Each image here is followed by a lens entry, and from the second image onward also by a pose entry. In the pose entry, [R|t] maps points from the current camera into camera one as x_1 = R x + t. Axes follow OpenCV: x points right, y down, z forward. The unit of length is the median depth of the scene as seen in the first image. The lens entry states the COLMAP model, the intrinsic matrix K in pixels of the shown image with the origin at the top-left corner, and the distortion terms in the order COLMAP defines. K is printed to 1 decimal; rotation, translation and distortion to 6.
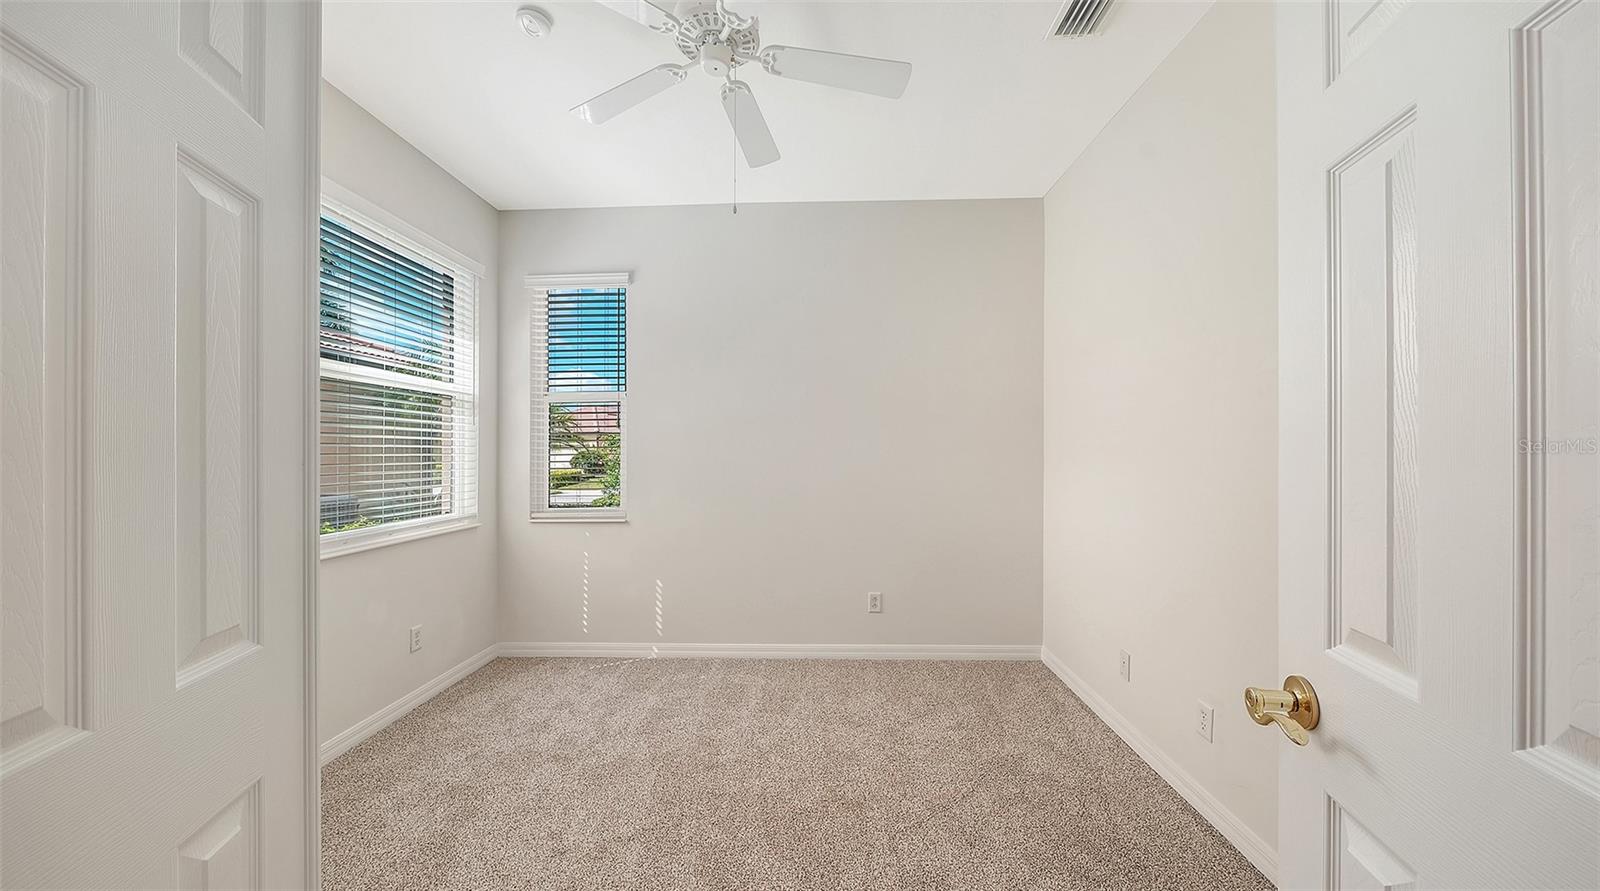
lens RADIAL K [[569.0, 0, 802.1], [0, 569.0, 461.2], [0, 0, 1]] dist [0.000640, -0.001959]
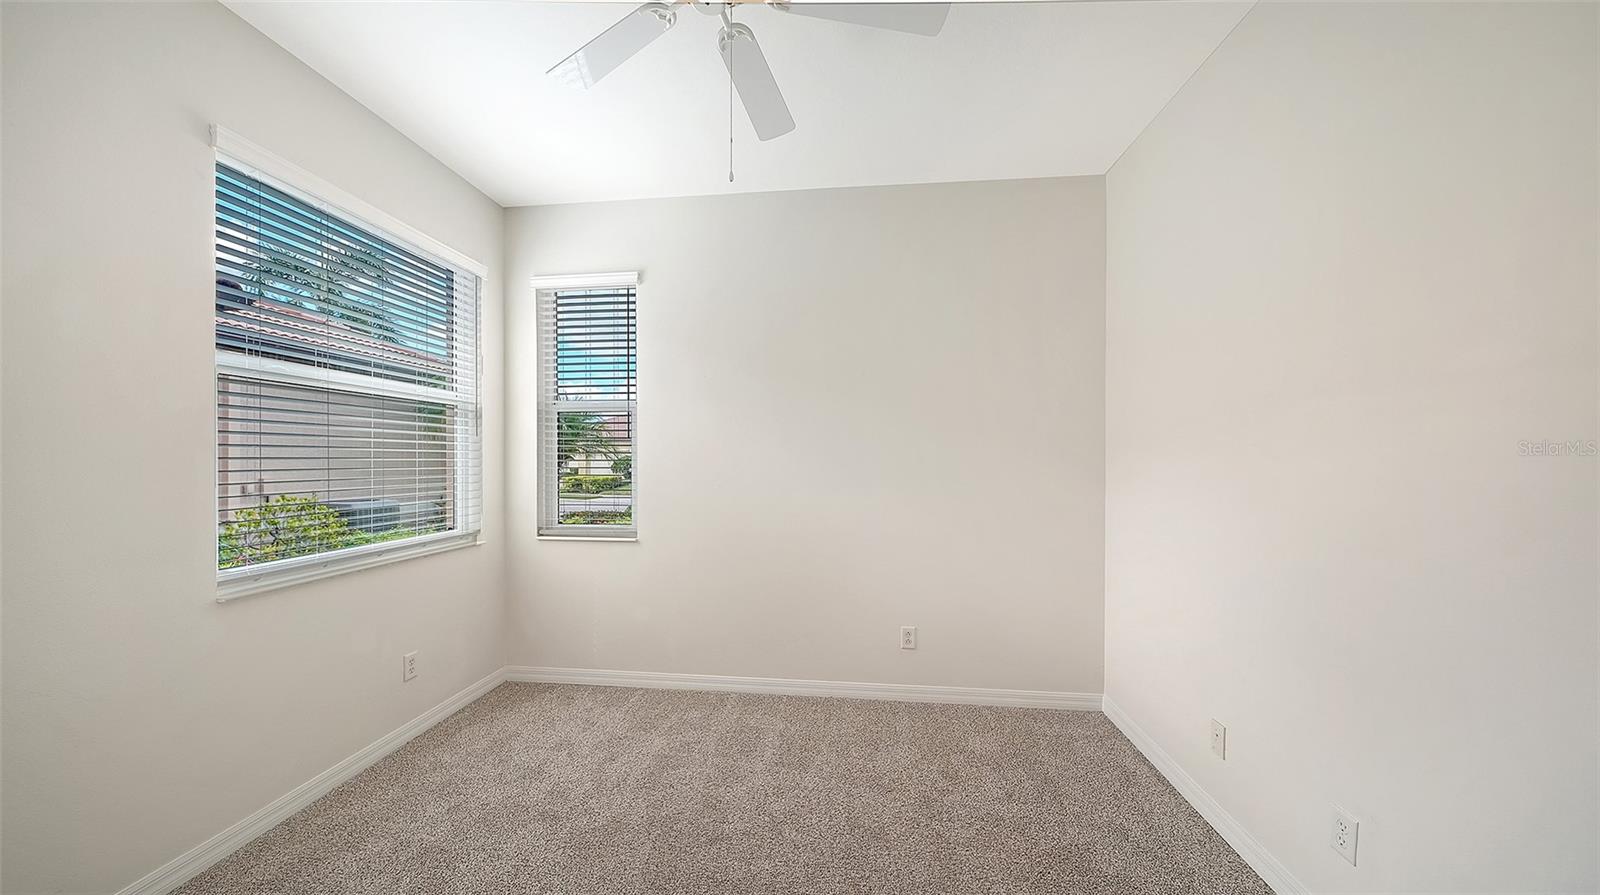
lens RADIAL K [[569.0, 0, 811.2], [0, 569.0, 454.4], [0, 0, 1]] dist [0.000640, -0.001959]
pose [[0.999028, 0.003133, -0.043961, 0.016864], [-0.004193, 0.999702, -0.024048, -0.017048], [0.043873, 0.024209, 0.998744, 0.114276]]
